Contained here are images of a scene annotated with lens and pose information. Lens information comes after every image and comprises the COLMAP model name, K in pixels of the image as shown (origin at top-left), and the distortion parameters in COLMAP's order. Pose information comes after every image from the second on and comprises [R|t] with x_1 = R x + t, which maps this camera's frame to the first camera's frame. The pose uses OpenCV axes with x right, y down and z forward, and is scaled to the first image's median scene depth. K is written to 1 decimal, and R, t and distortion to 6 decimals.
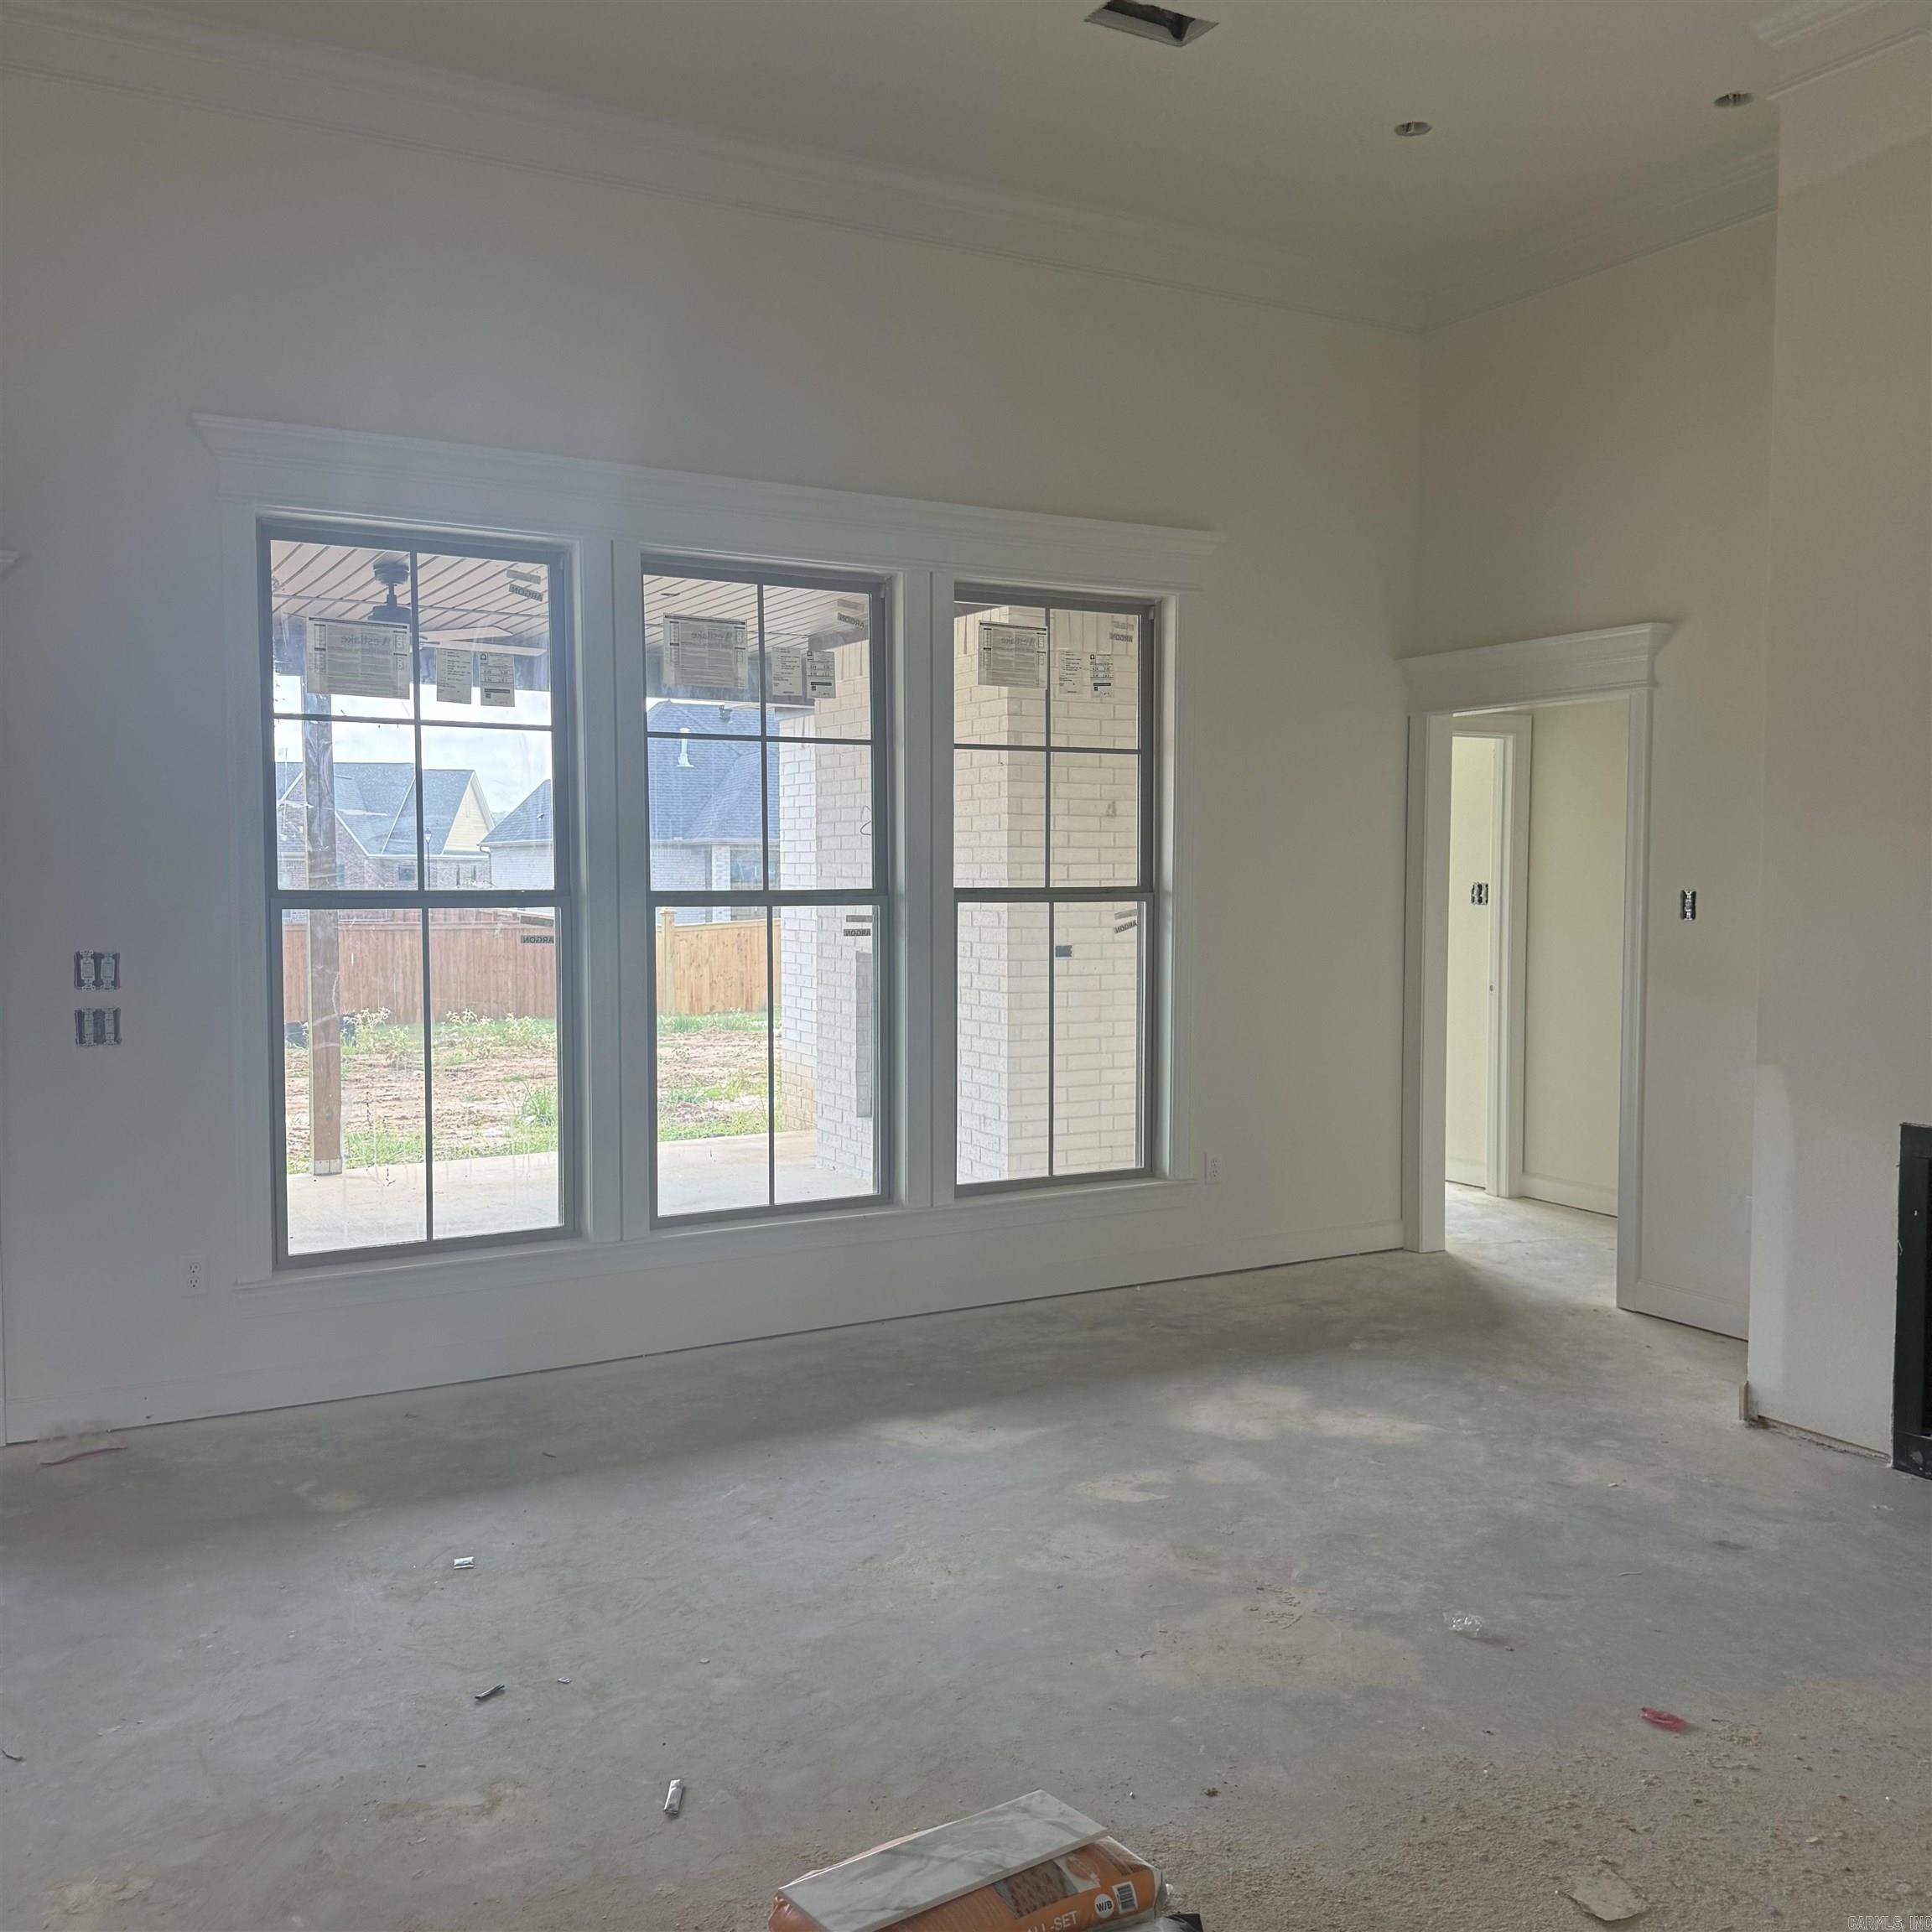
lens RADIAL K [[1791.3, 0, 966.0], [0, 1791.3, 966.0], [0, 0, 1]] dist [0.121812, -0.000410]
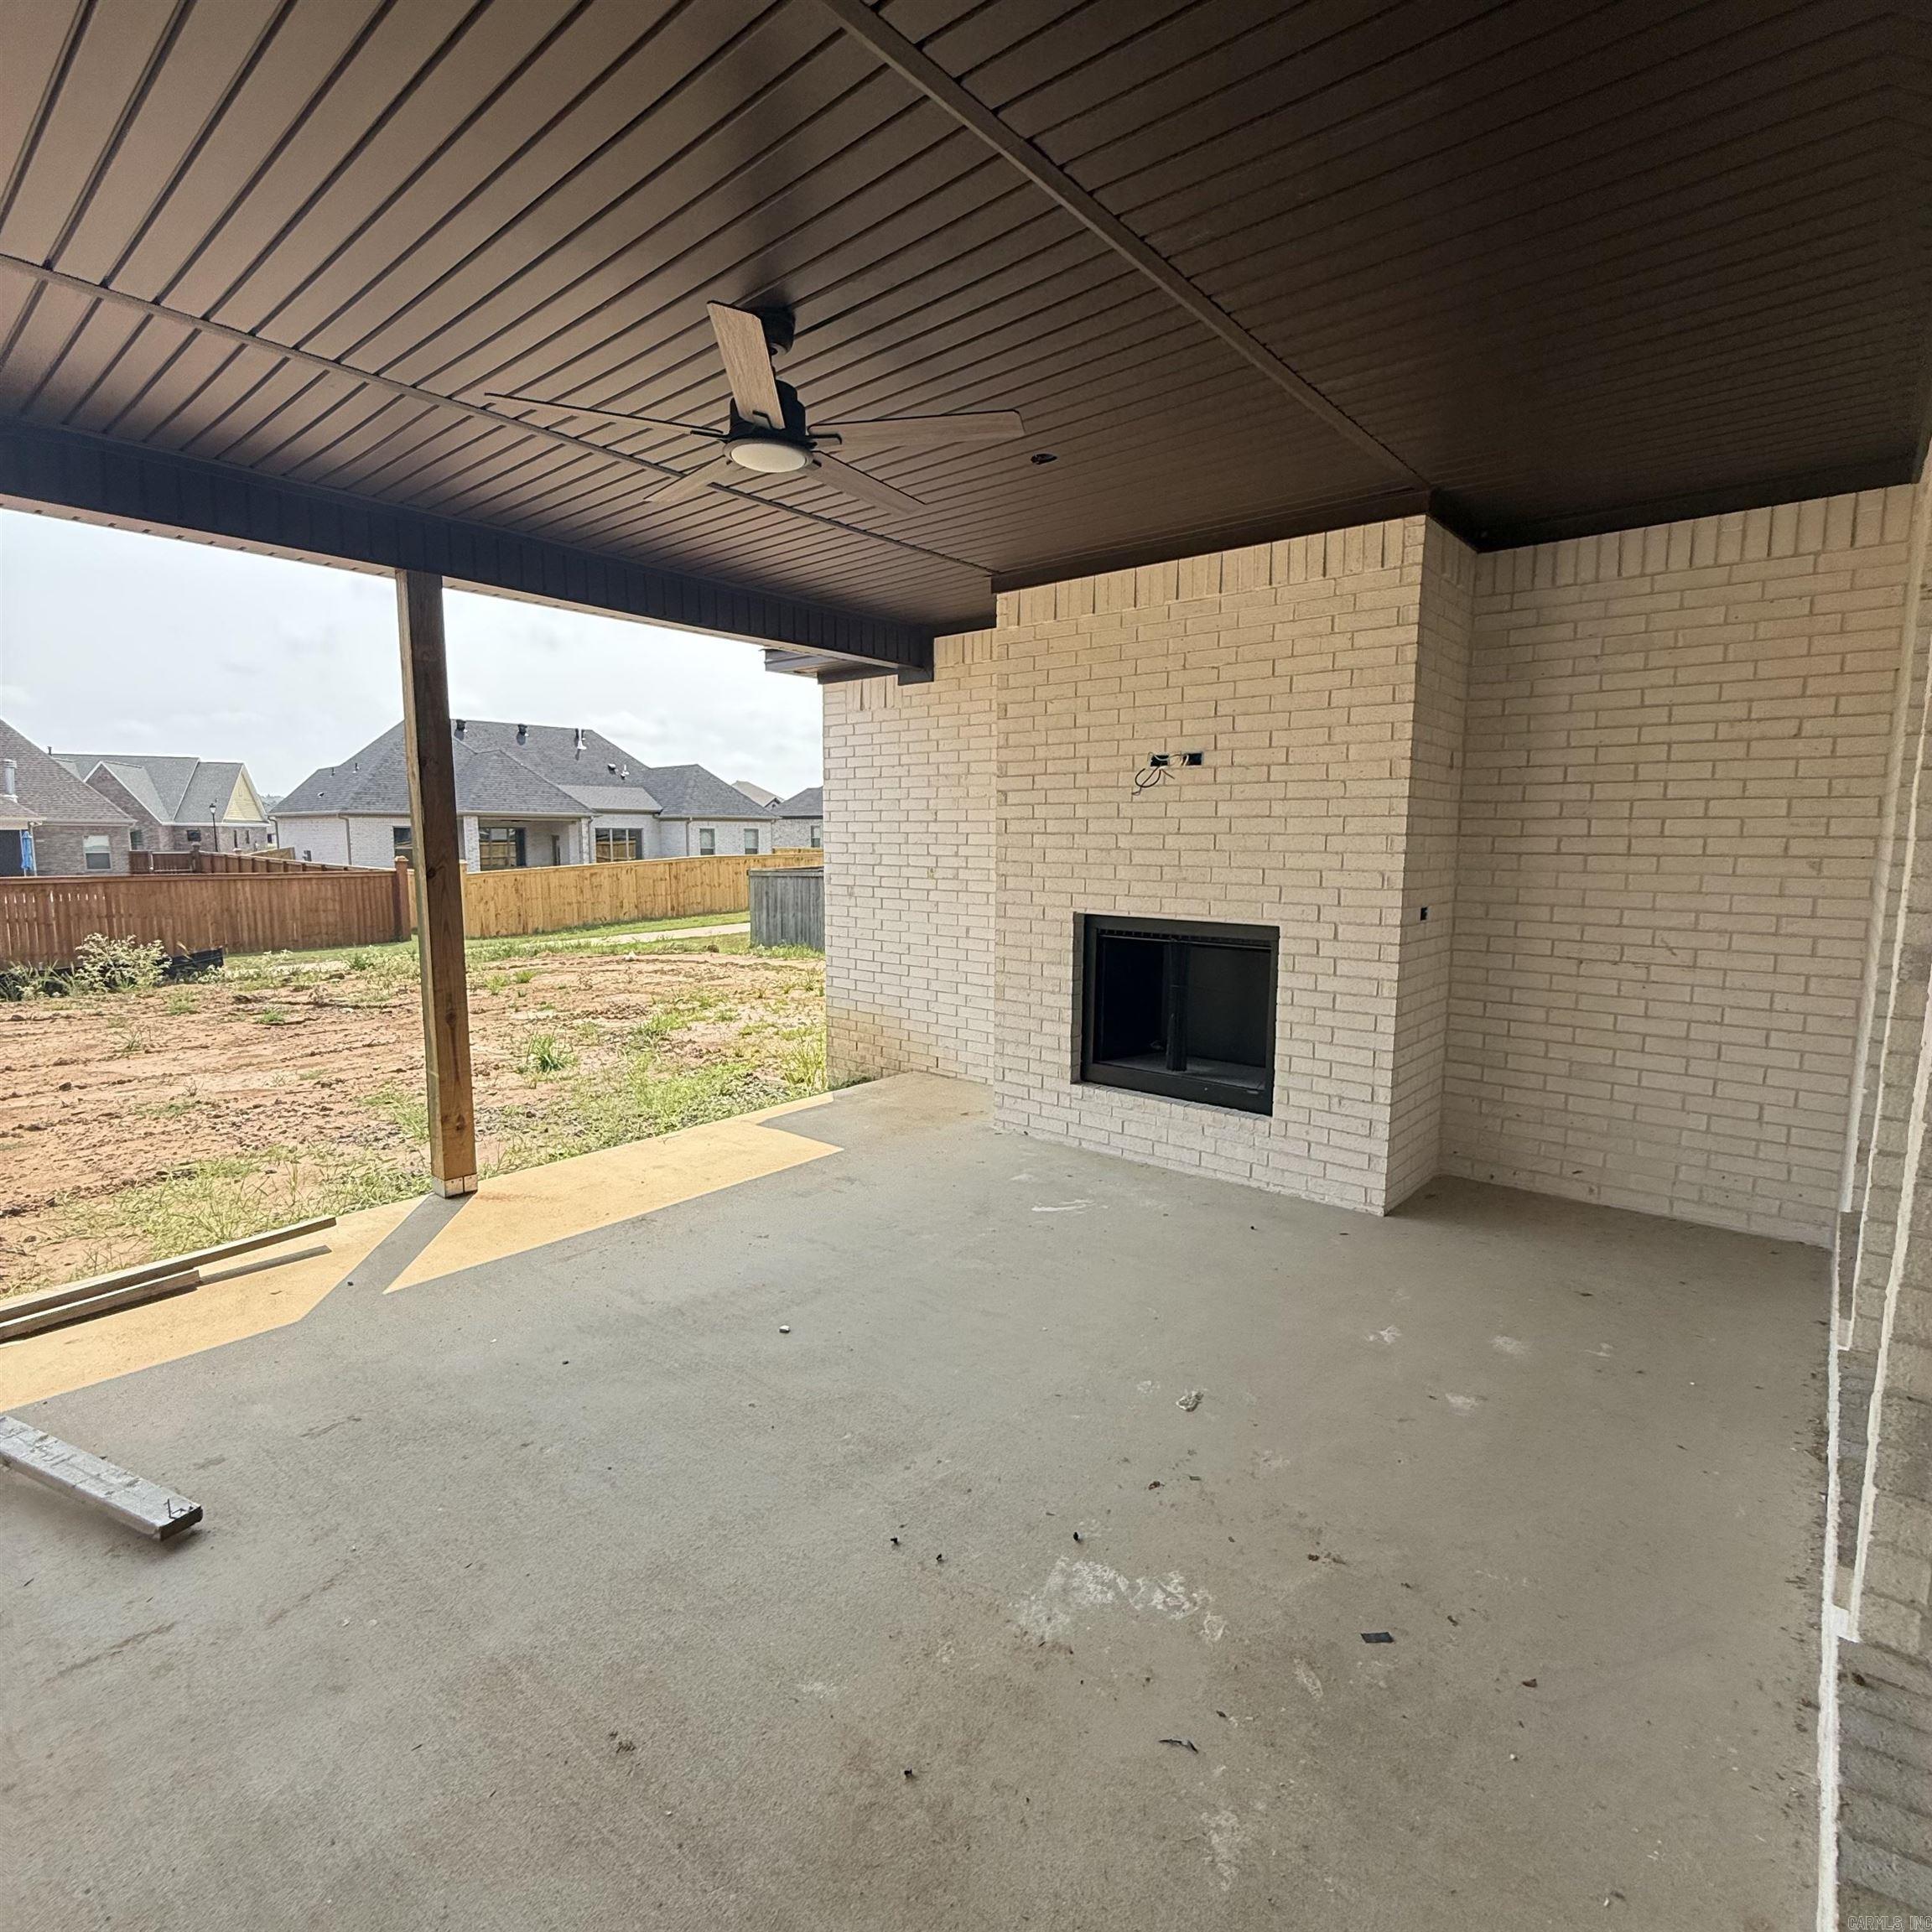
lens RADIAL K [[1010.6, 0, 966.0], [0, 1010.6, 966.0], [0, 0, 1]] dist [0.013723, -0.000253]
pose [[0.937243, -0.037995, 0.346601, -0.291600], [0.012899, 0.997143, 0.074430, -0.019613], [-0.348438, -0.065288, 0.935055, 0.498280]]
